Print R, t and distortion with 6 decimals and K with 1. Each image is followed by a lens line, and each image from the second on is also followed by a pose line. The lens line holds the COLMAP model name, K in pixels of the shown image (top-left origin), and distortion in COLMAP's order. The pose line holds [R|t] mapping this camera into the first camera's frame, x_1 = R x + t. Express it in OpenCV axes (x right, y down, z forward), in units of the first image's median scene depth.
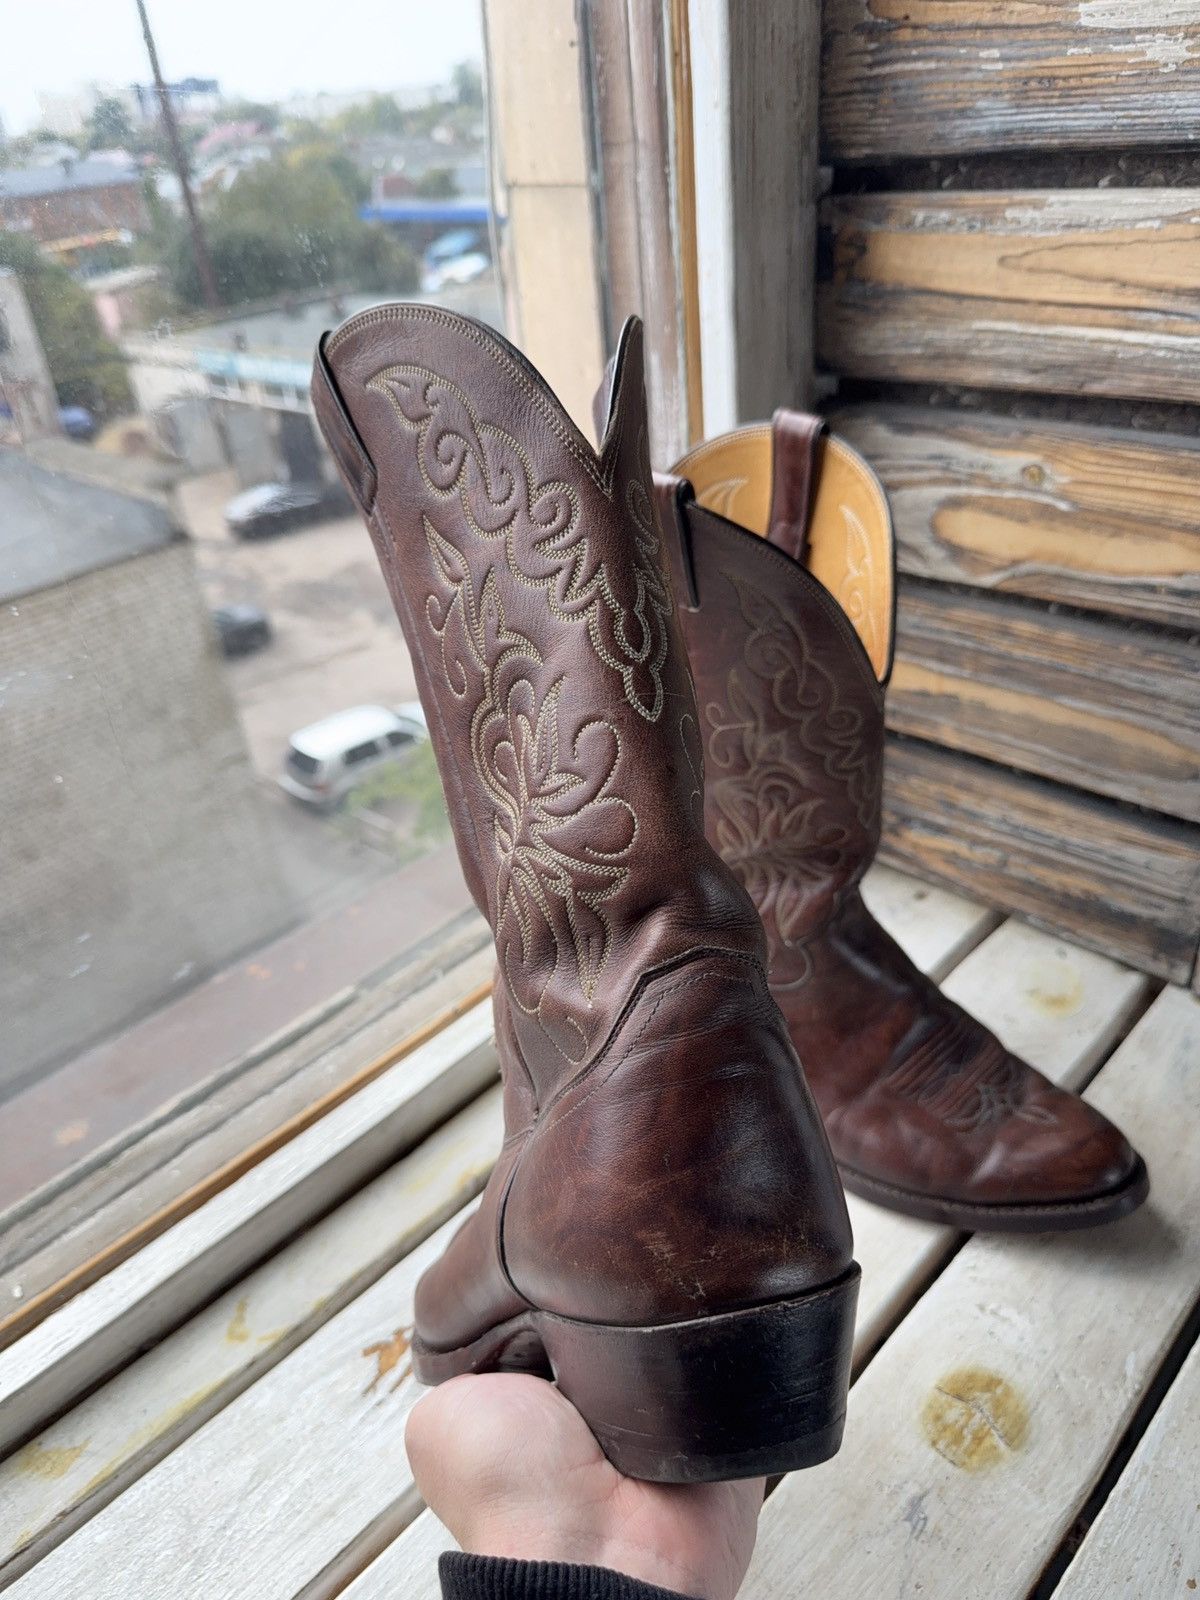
lens RADIAL K [[1161.0, 0, 593.1], [0, 1161.0, 795.9], [0, 0, 1]] dist [-0.017525, -0.003756]
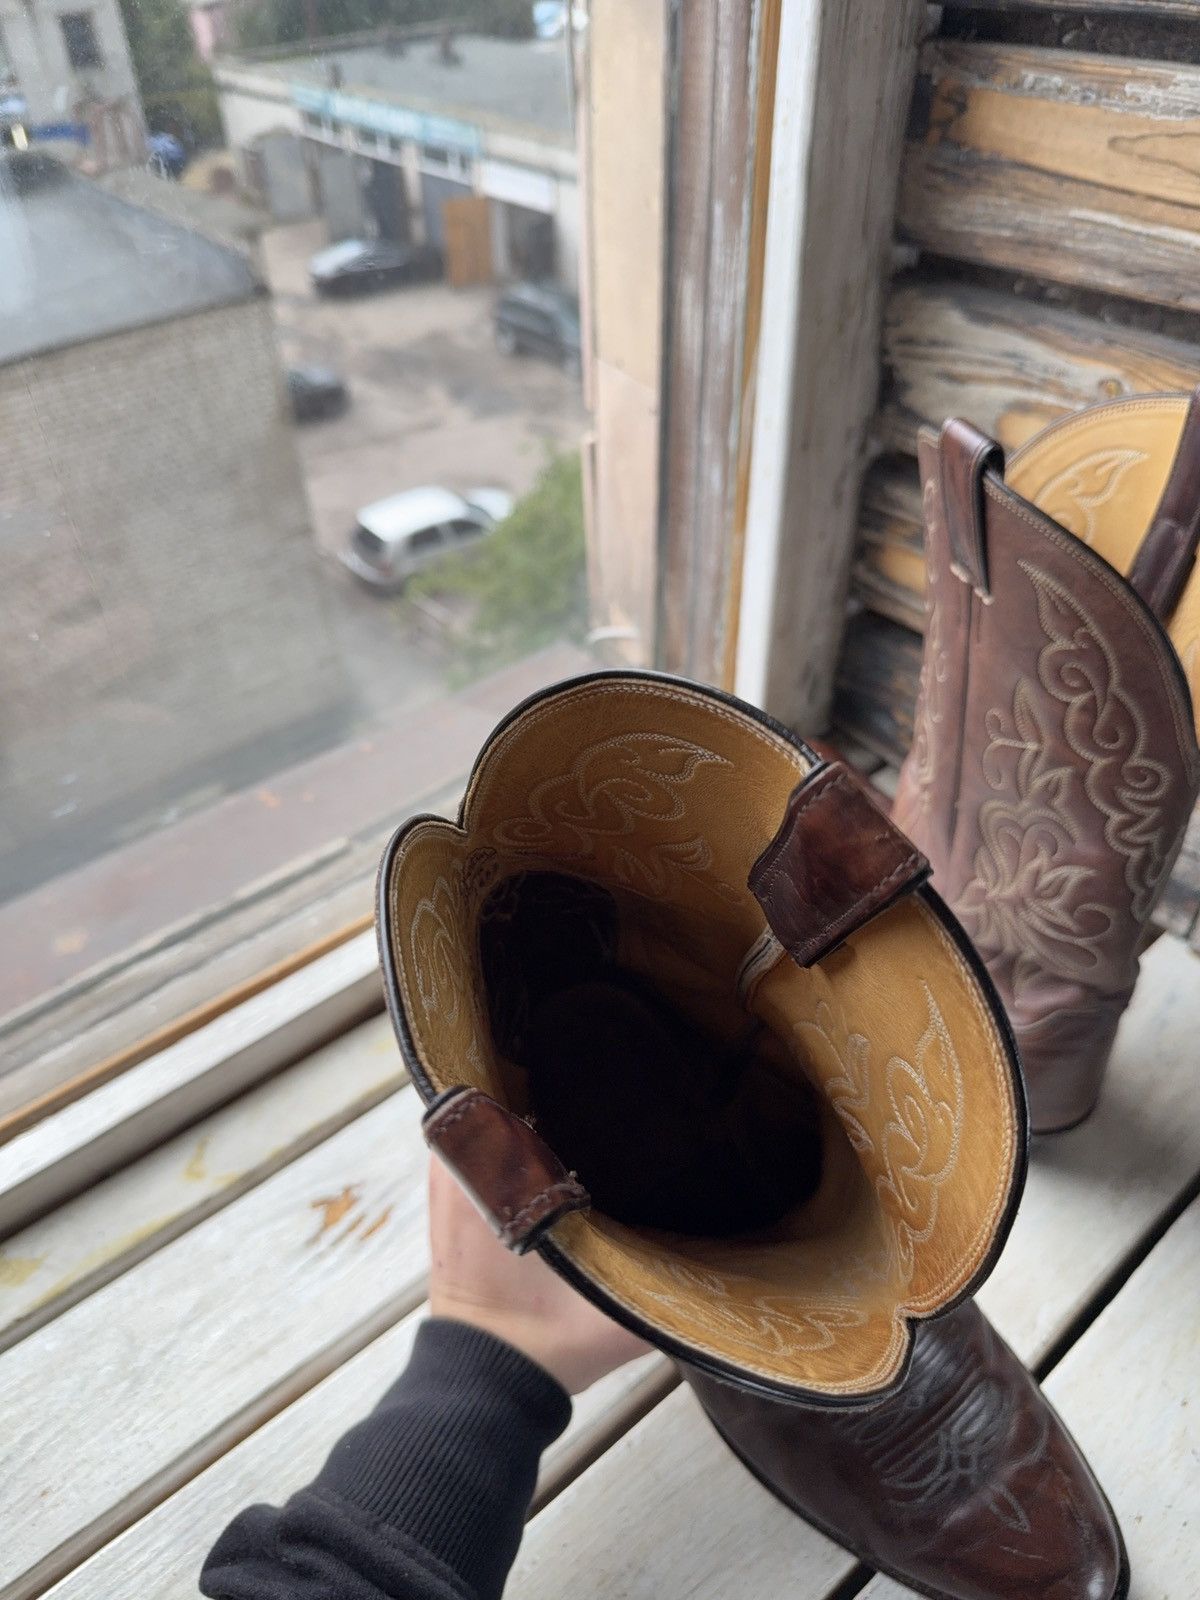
lens RADIAL K [[1161.0, 0, 602.6], [0, 1161.0, 782.1], [0, 0, 1]] dist [-0.017525, -0.003756]
pose [[0.993144, 0.112626, -0.031302, 0.046788], [-0.106291, 0.981518, 0.159140, -0.078396], [0.048647, -0.154722, 0.986760, 0.033145]]
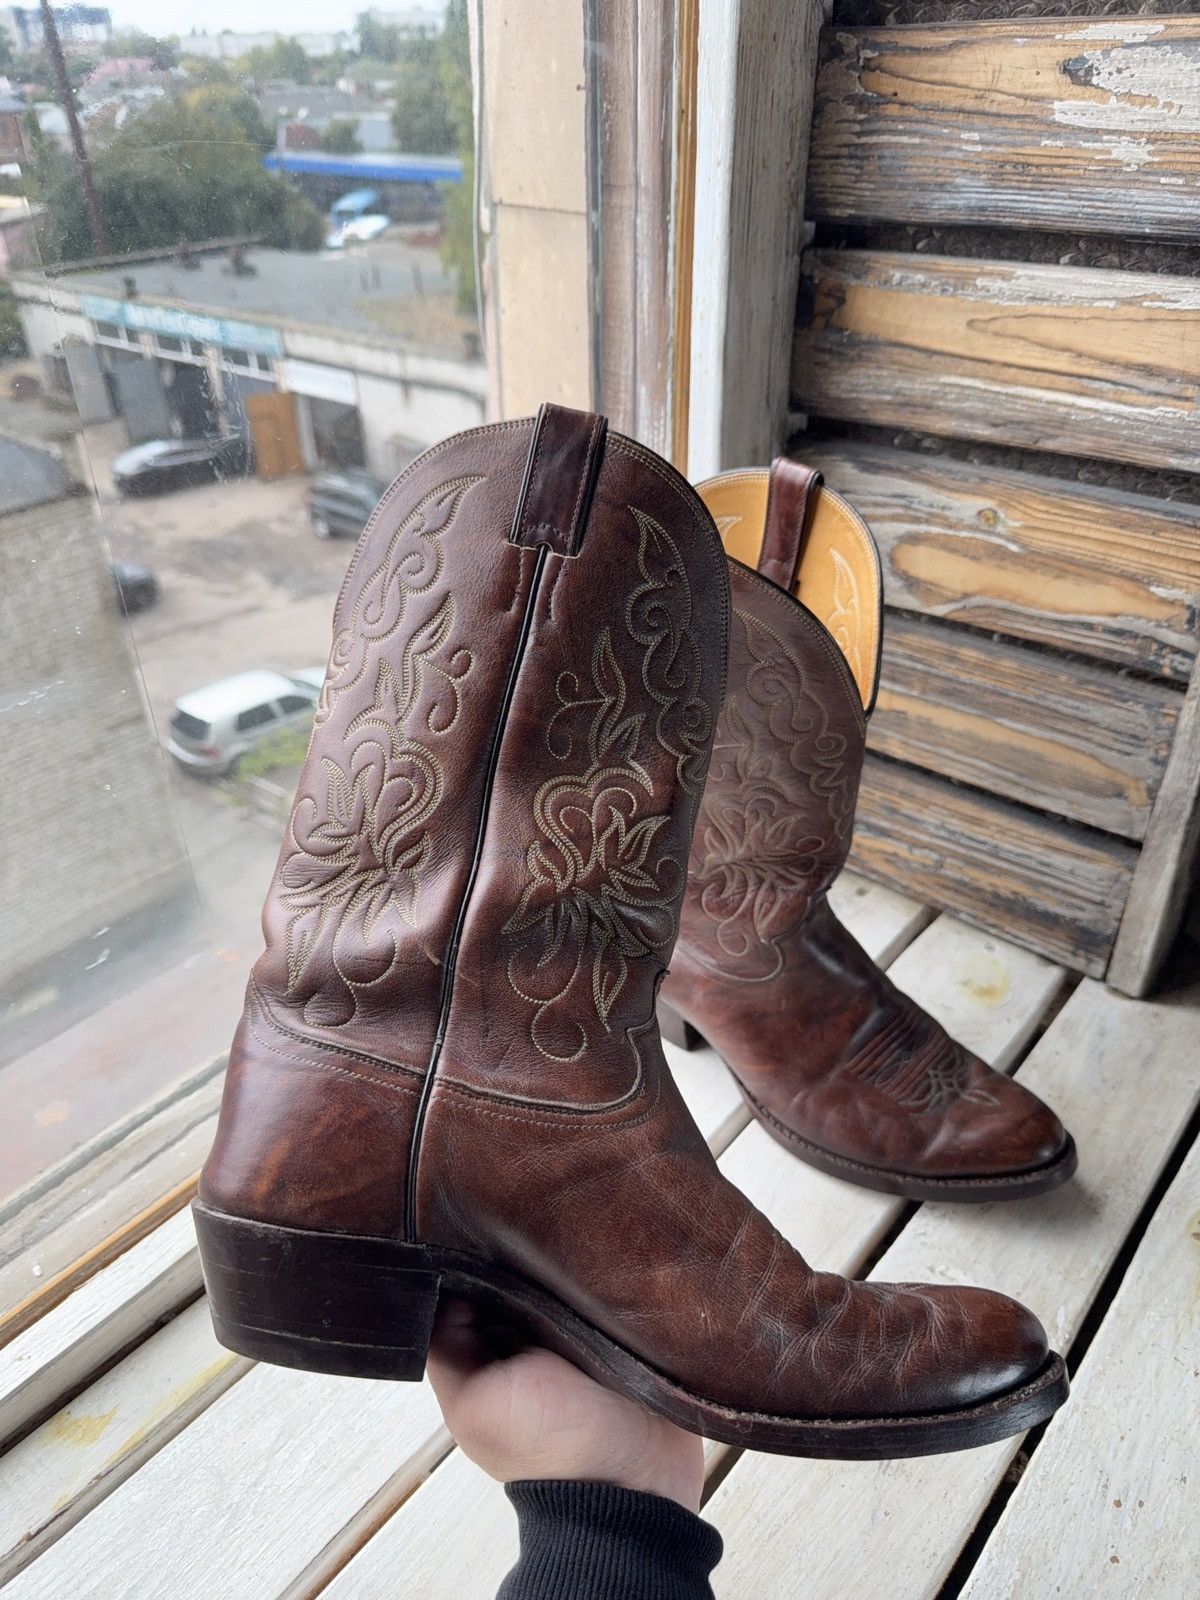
lens RADIAL K [[1161.0, 0, 587.8], [0, 1161.0, 792.9], [0, 0, 1]] dist [-0.017525, -0.003756]
pose [[0.995673, 0.020025, 0.090744, -0.095874], [-0.022123, 0.999509, 0.022169, -0.033282], [-0.090256, -0.024080, 0.995627, -0.068940]]
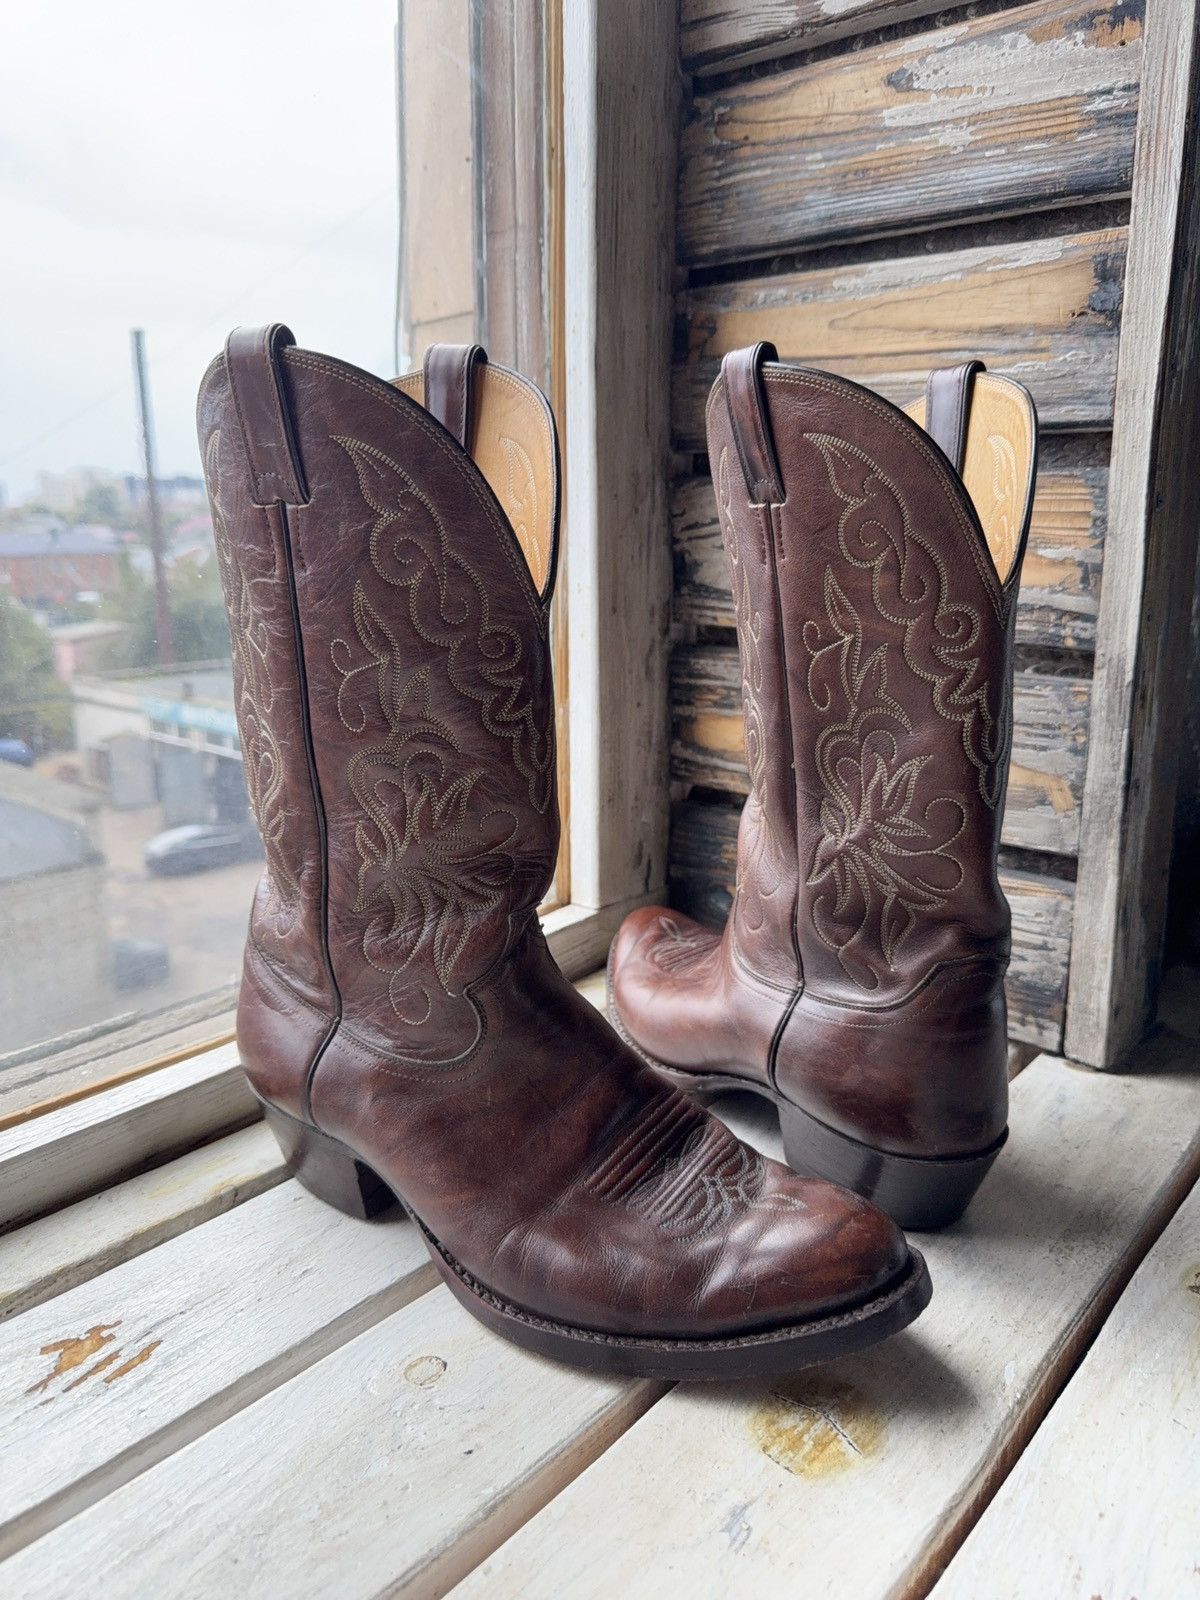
lens RADIAL K [[1161.0, 0, 605.3], [0, 1161.0, 772.0], [0, 0, 1]] dist [-0.017525, -0.003756]
pose [[0.995176, 0.068416, 0.070310, 0.084094], [-0.040932, 0.940901, -0.336198, 0.322122], [-0.089156, 0.331699, 0.939163, 0.106526]]
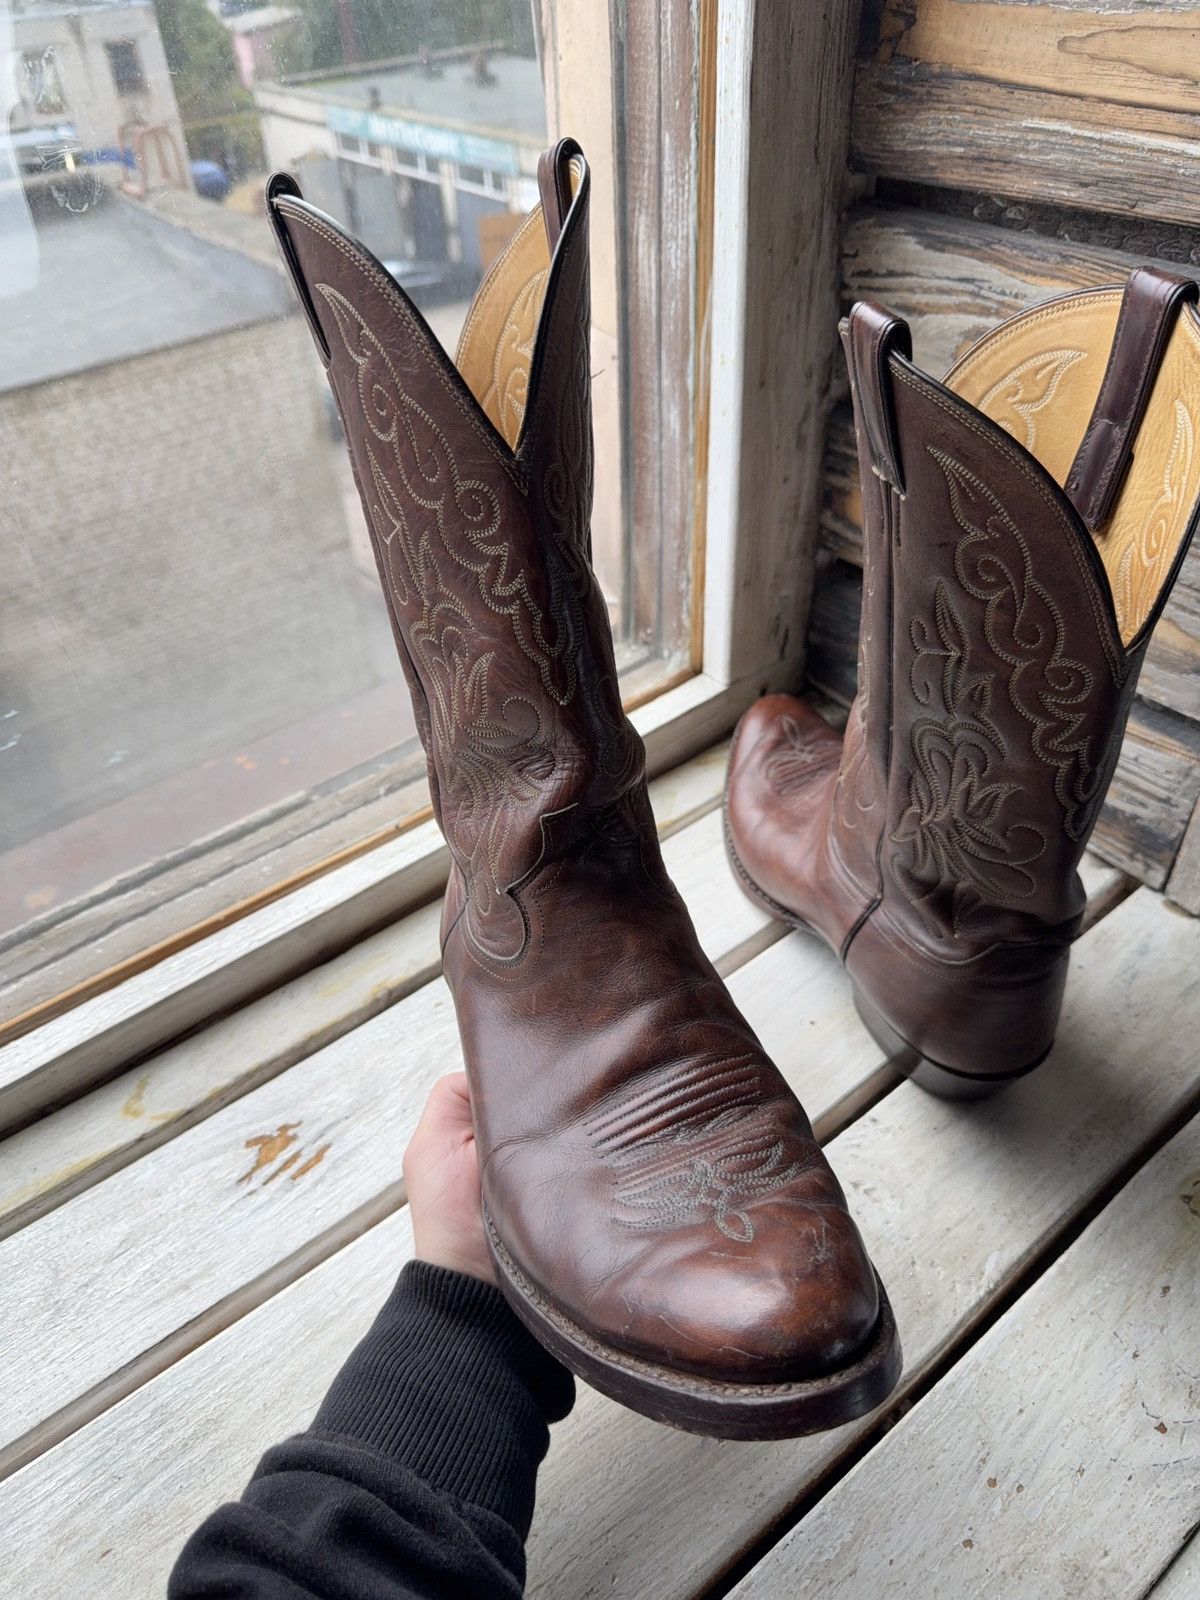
lens RADIAL K [[1161.0, 0, 595.8], [0, 1161.0, 792.7], [0, 0, 1]] dist [-0.017525, -0.003756]
pose [[0.991038, 0.113230, -0.070874, 0.132071], [-0.101035, 0.982449, 0.156799, -0.017413], [0.087385, -0.148233, 0.985084, 0.049898]]
